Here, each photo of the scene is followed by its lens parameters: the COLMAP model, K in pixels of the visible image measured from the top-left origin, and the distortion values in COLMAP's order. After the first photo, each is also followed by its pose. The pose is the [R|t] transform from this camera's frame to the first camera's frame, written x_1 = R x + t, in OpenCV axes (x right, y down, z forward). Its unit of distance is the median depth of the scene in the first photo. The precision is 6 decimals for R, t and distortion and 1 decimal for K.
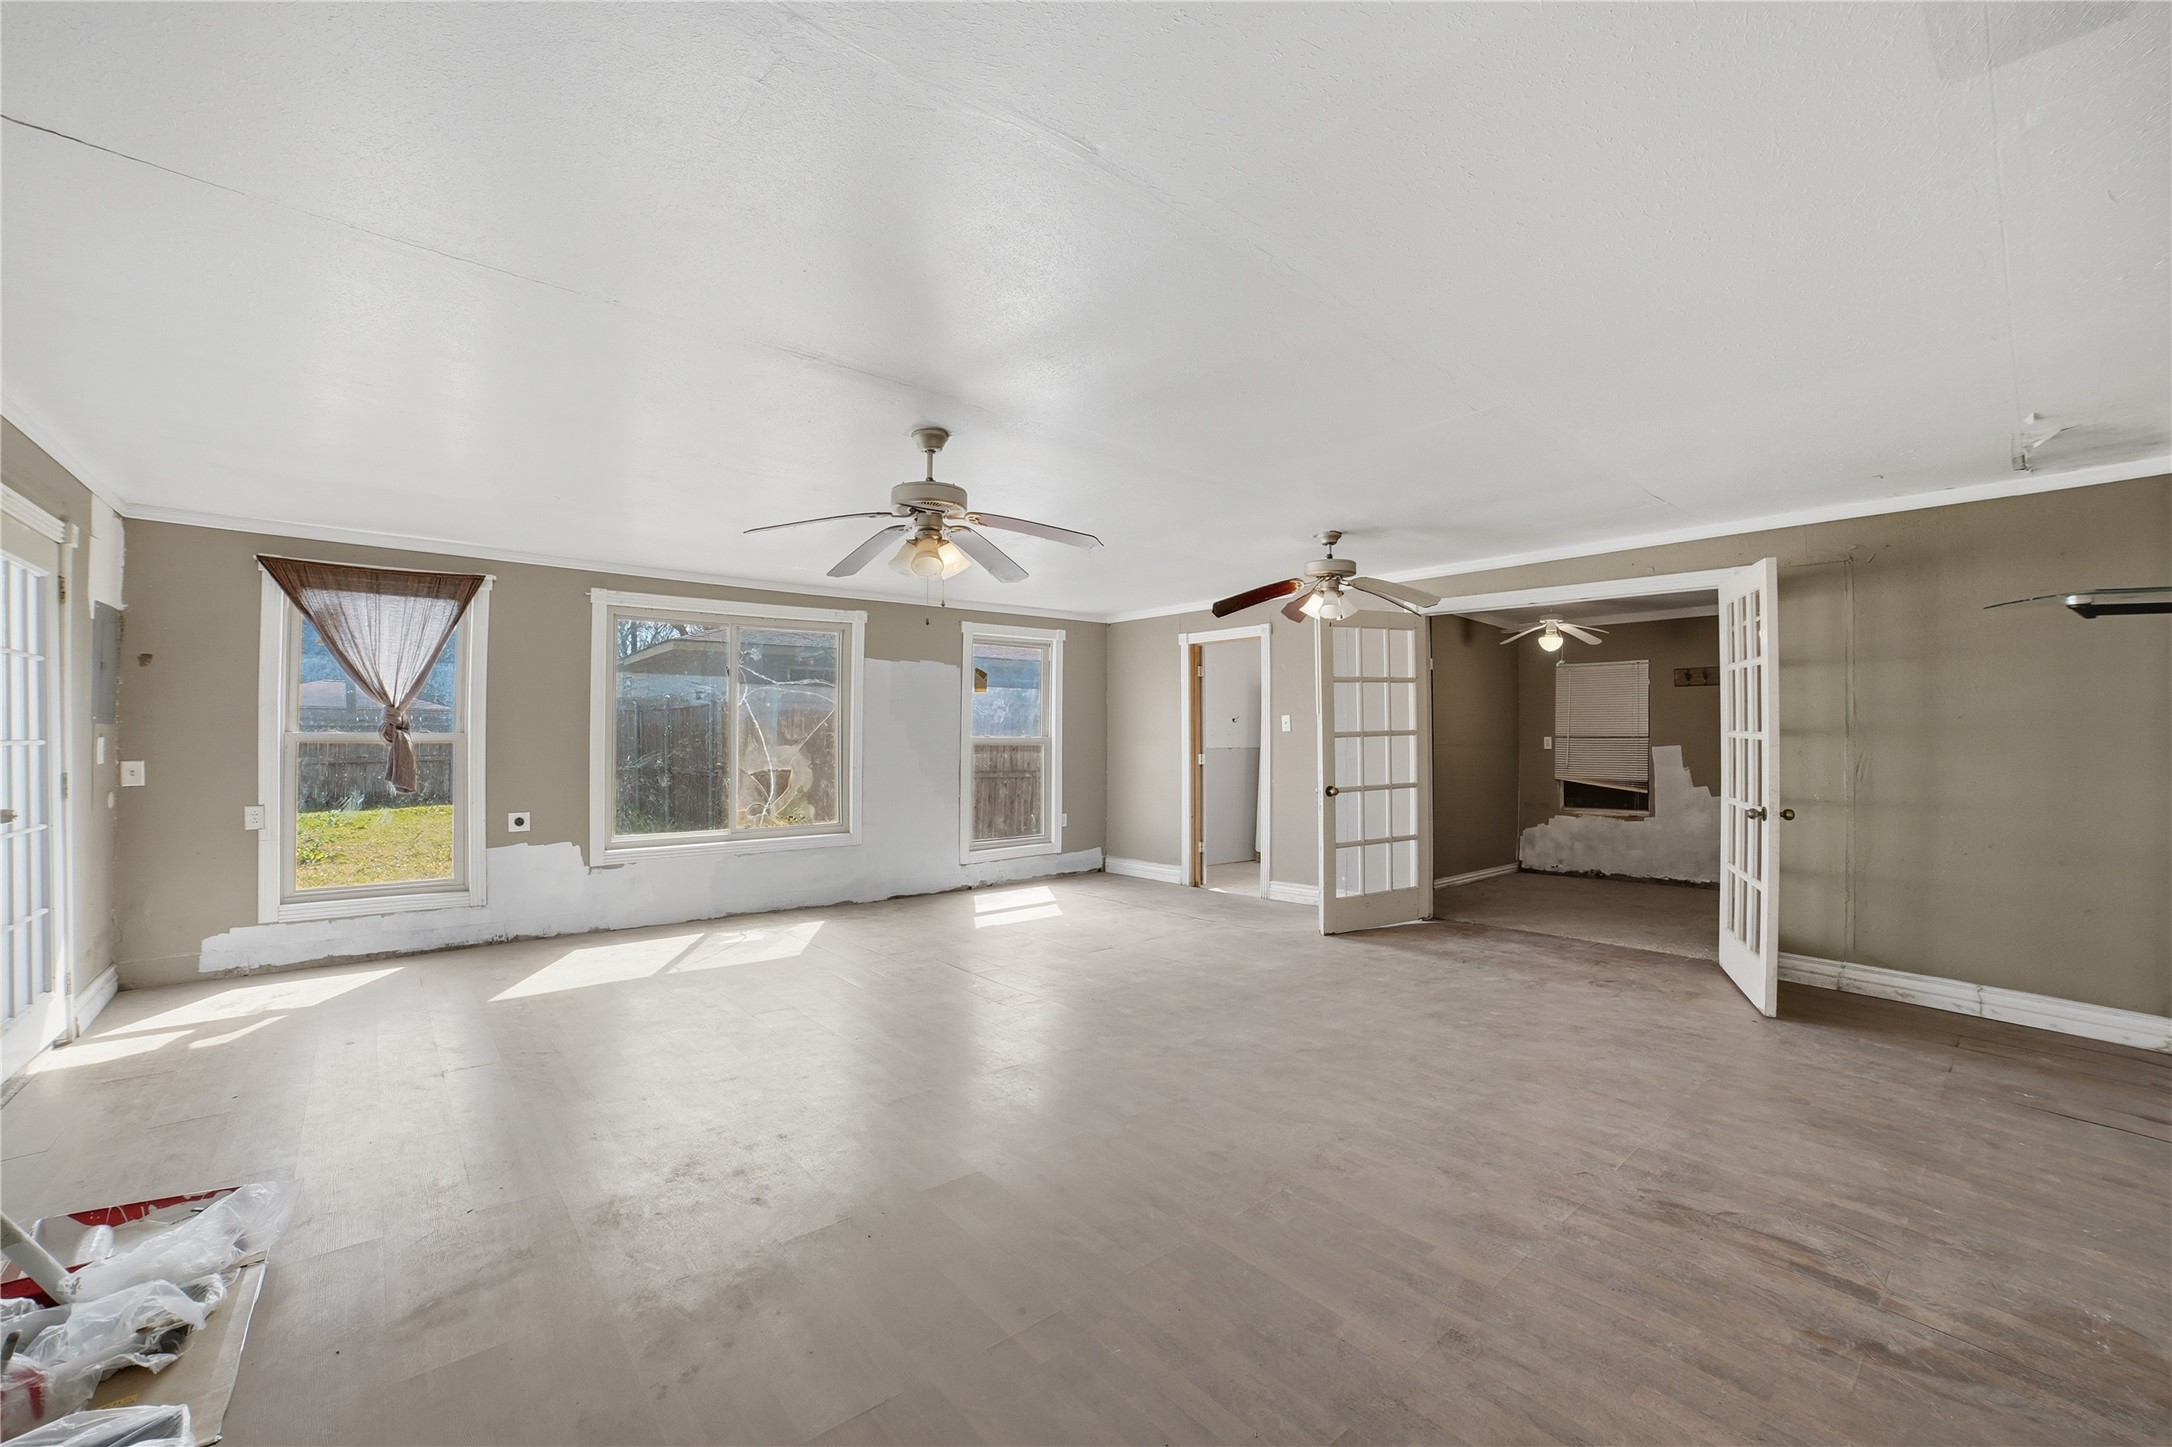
lens RADIAL K [[895.1, 0, 1084.7], [0, 895.1, 719.6], [0, 0, 1]] dist [-0.105199, 0.036583]
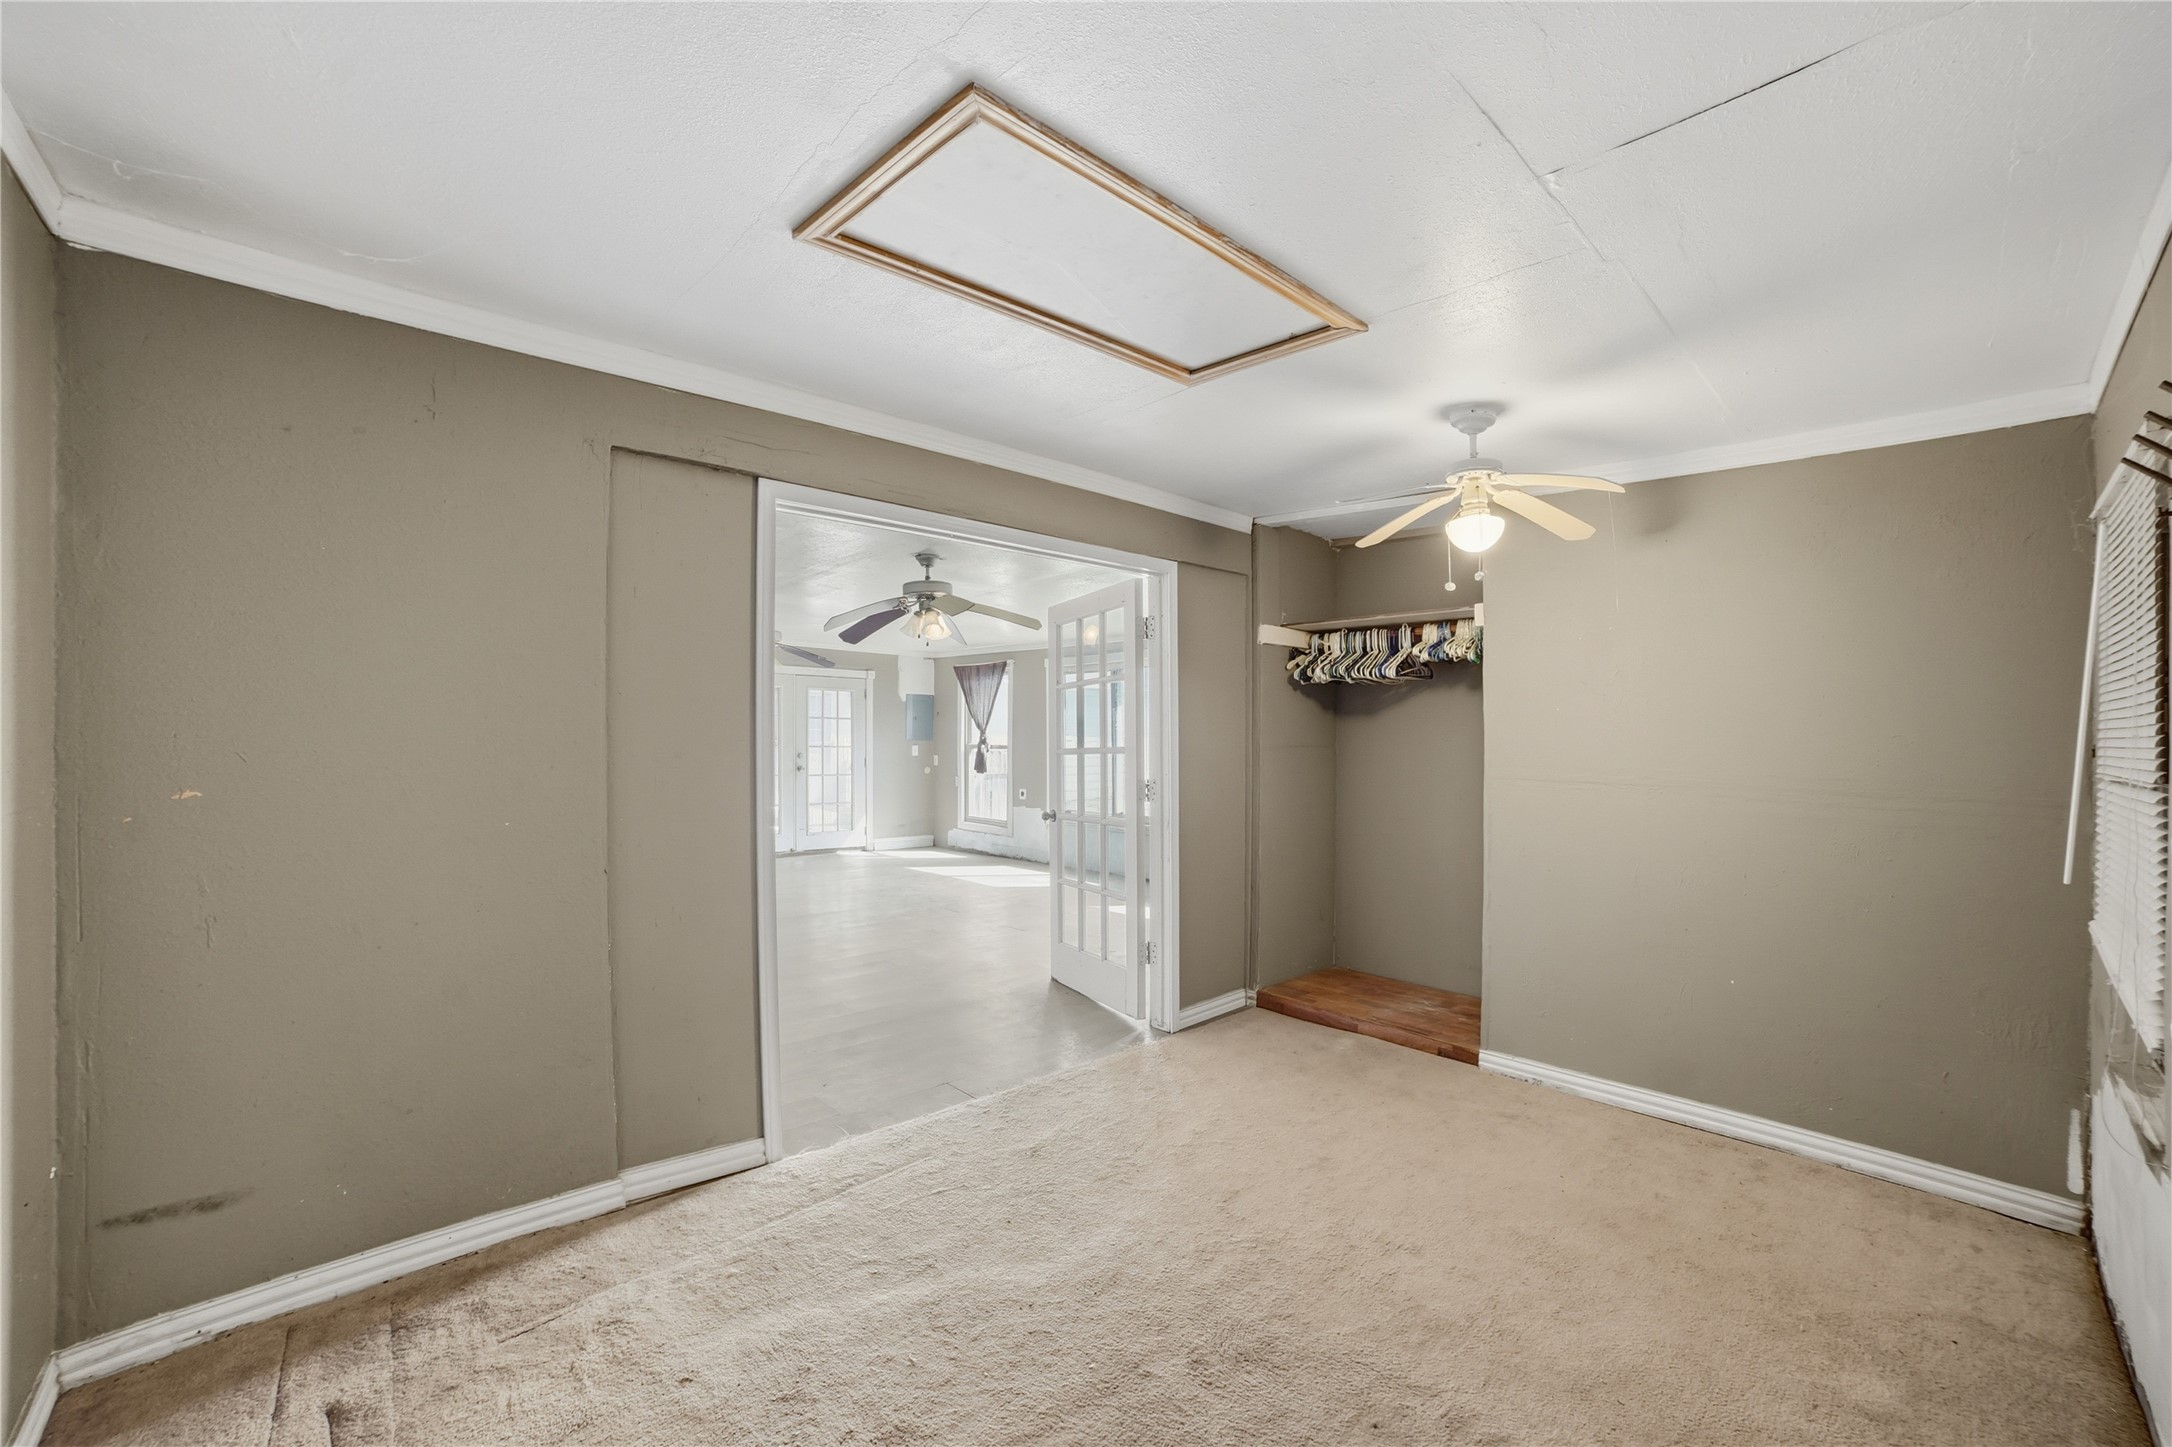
lens RADIAL K [[895.1, 0, 1084.7], [0, 895.1, 719.6], [0, 0, 1]] dist [-0.105199, 0.036583]
pose [[0.042743, -0.026331, -0.998739, 1.279091], [0.011977, 0.999594, -0.025841, 0.014131], [0.999014, -0.010857, 0.043041, 1.089146]]
